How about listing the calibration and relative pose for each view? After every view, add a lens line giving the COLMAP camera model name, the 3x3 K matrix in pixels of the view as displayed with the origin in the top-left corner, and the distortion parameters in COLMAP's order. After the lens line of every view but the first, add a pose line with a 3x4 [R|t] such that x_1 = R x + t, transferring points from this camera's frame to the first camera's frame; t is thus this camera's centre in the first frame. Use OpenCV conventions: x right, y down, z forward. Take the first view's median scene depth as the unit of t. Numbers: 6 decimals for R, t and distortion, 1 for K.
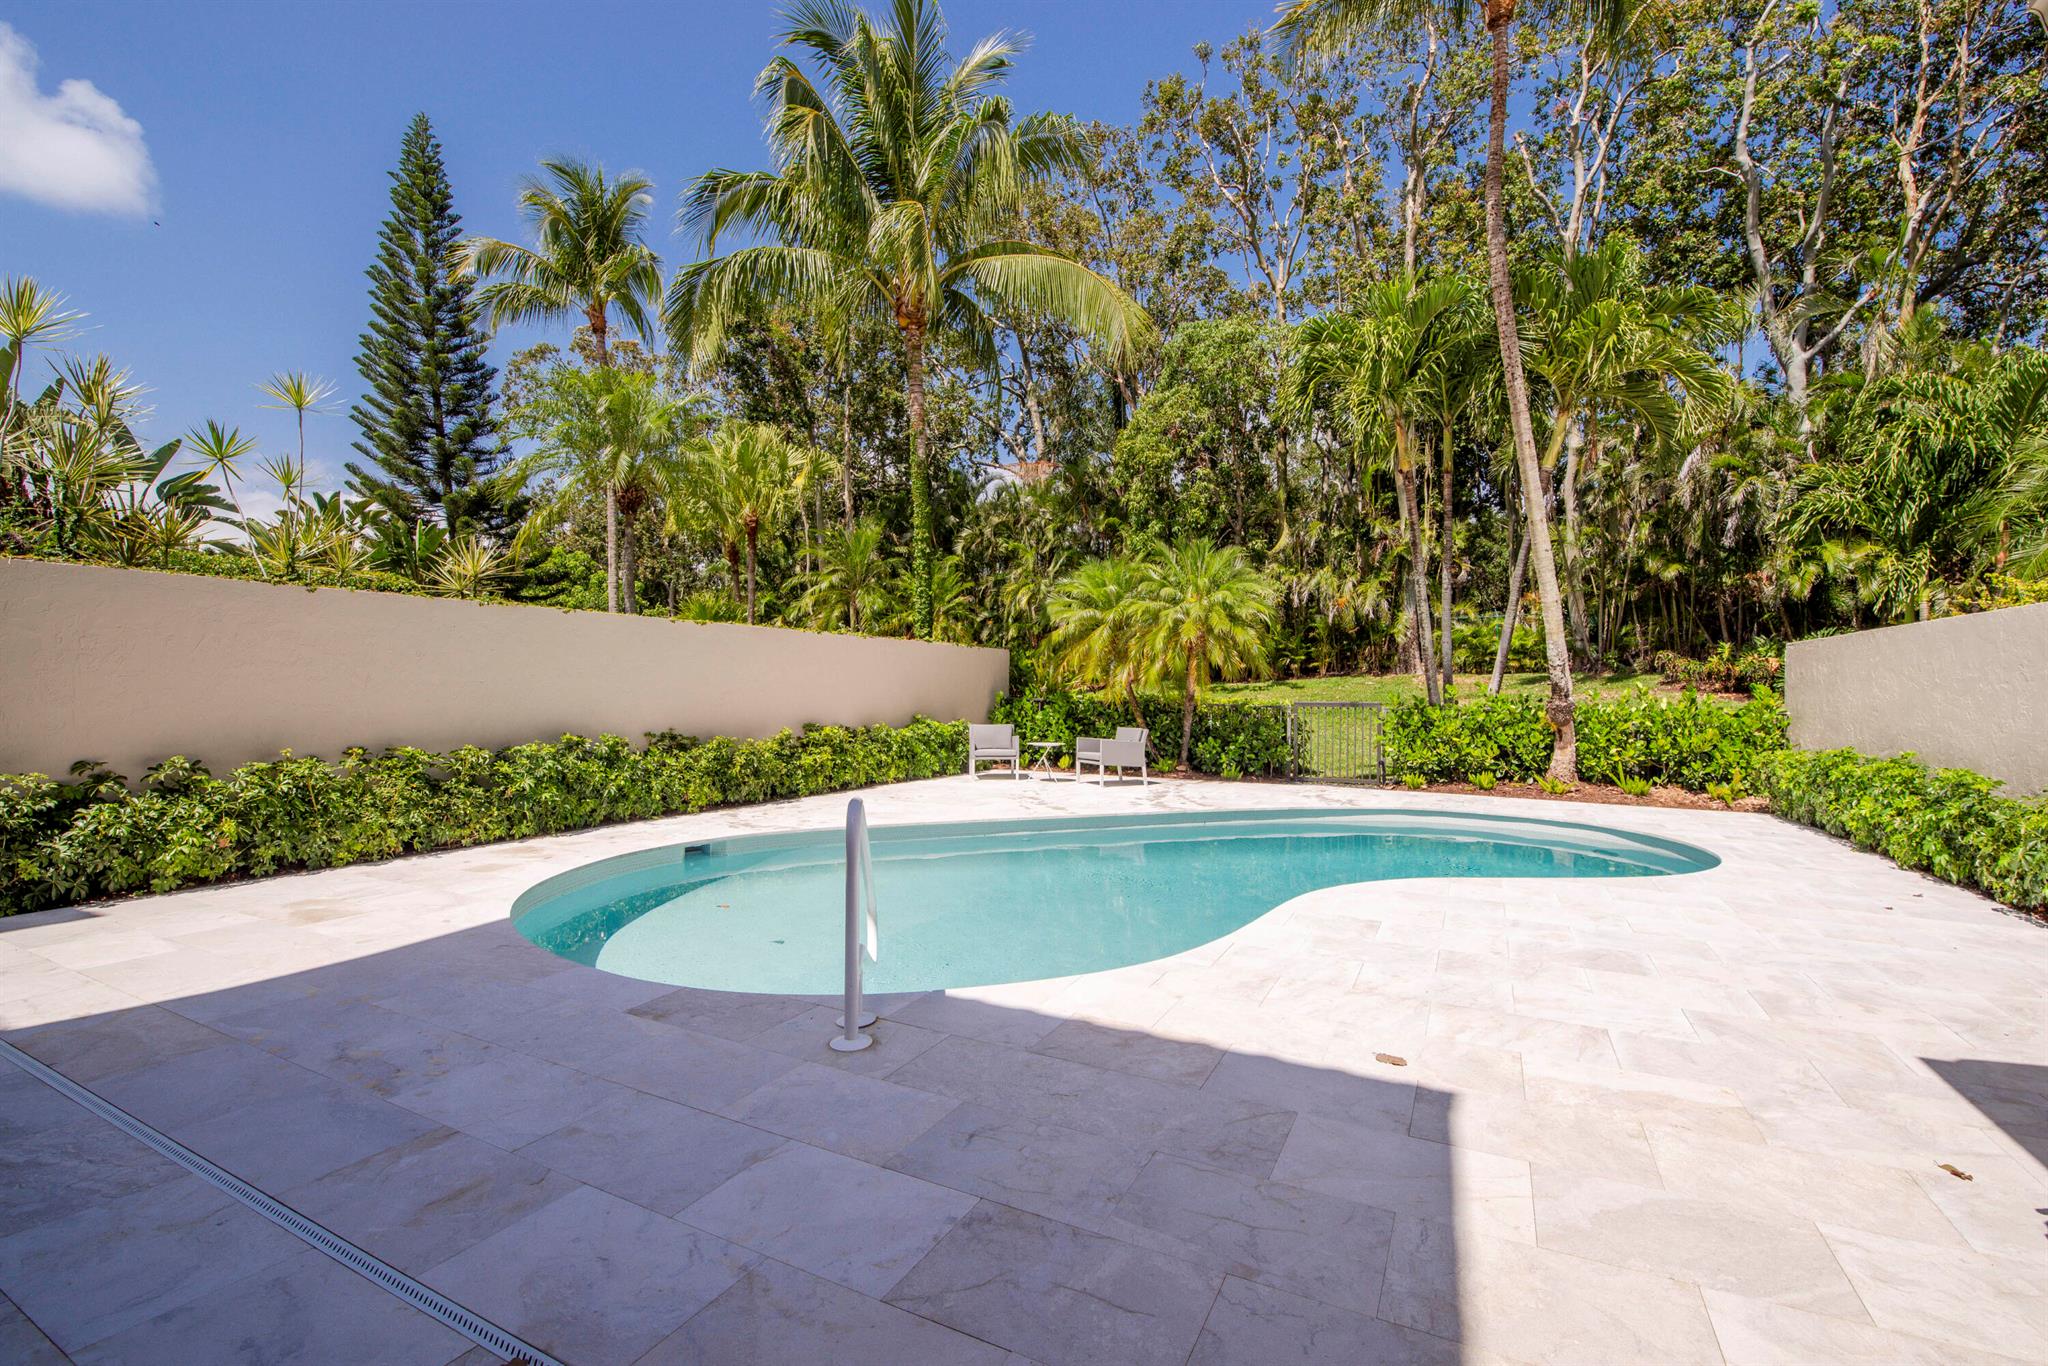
lens RADIAL K [[880.2, 0, 1053.1], [0, 880.2, 688.9], [0, 0, 1]] dist [-0.000590, -0.009106]
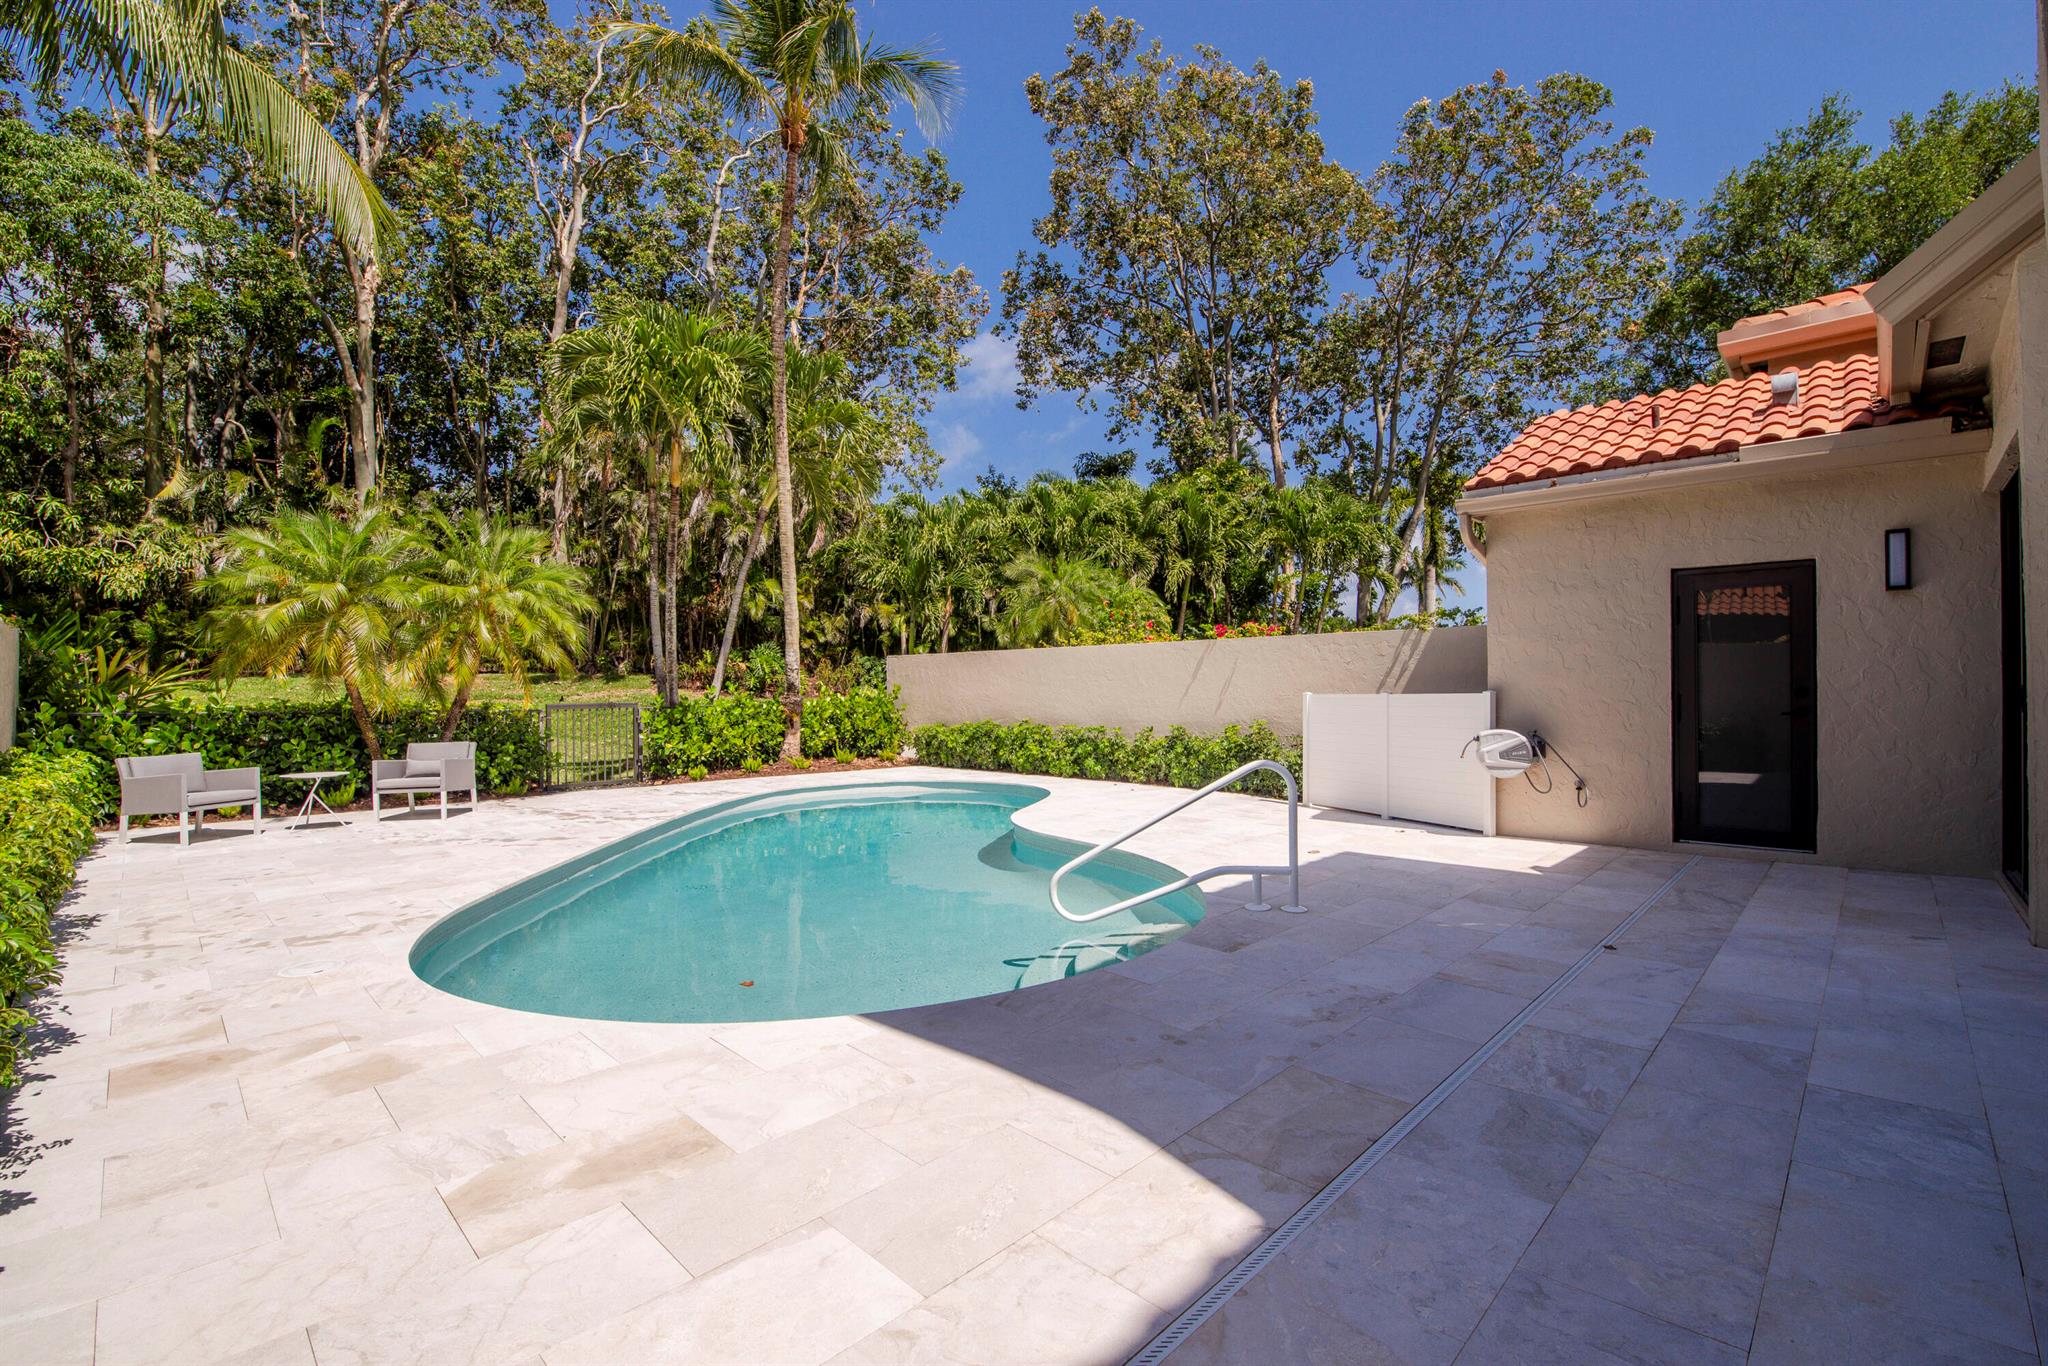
lens RADIAL K [[884.0, 0, 1051.7], [0, 884.0, 684.7], [0, 0, 1]] dist [0.000501, -0.008708]
pose [[0.293276, -0.006232, 0.956007, -0.633943], [0.010110, 0.999943, 0.003417, -0.005228], [-0.955974, 0.008664, 0.293322, 0.317121]]
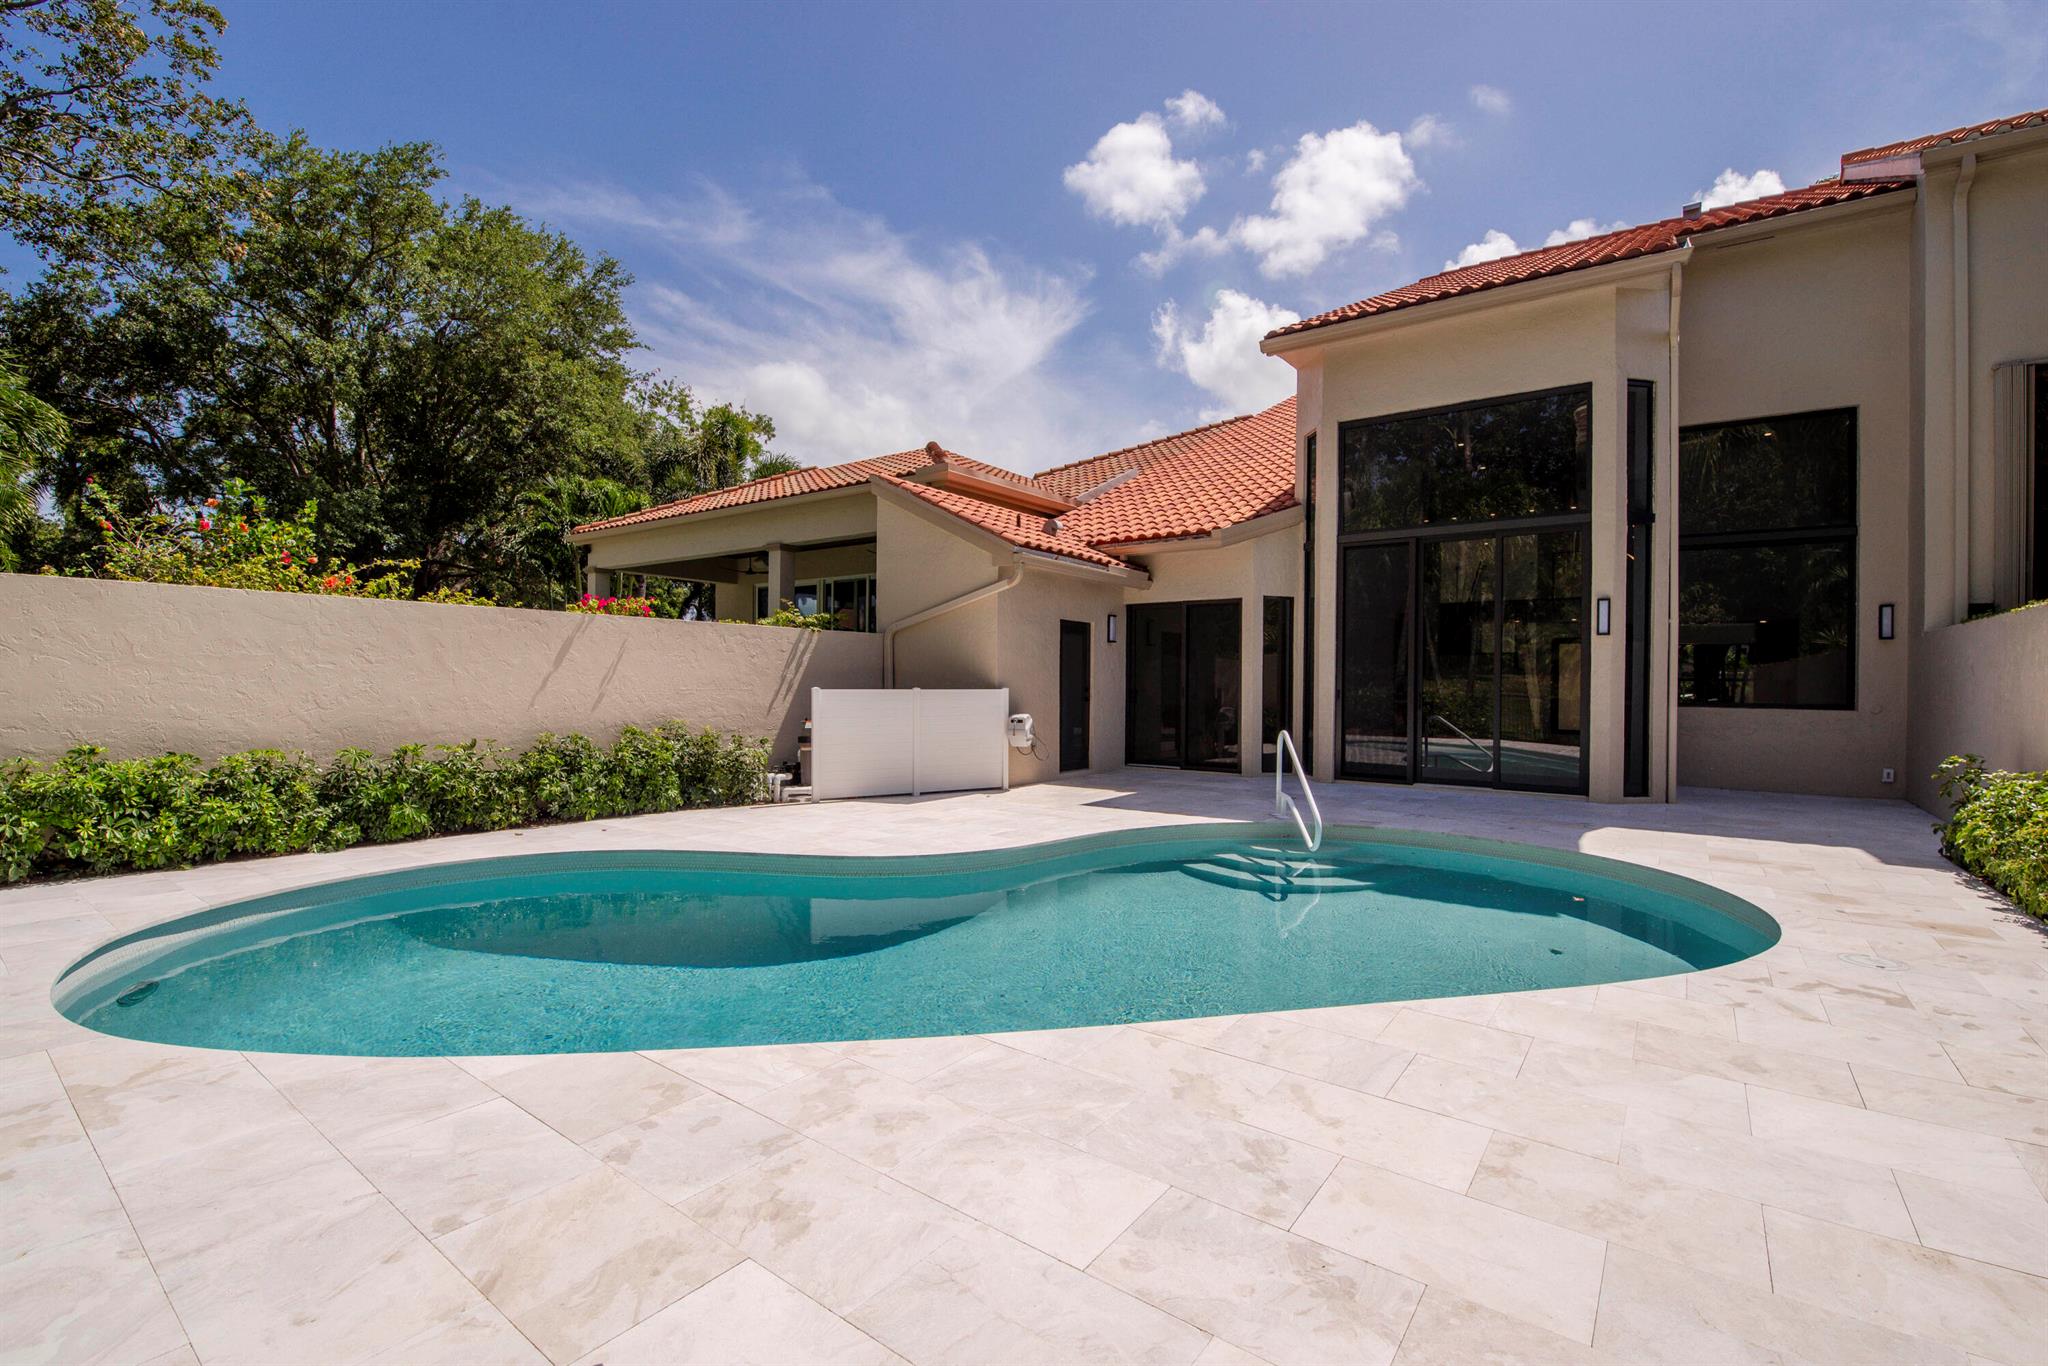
lens RADIAL K [[880.2, 0, 1053.1], [0, 880.2, 688.9], [0, 0, 1]] dist [-0.000590, -0.009106]
pose [[-0.986482, -0.023536, 0.162169, 0.004876], [-0.022652, 0.999717, 0.007301, -0.001234], [-0.162294, 0.003529, -0.986736, 1.283516]]
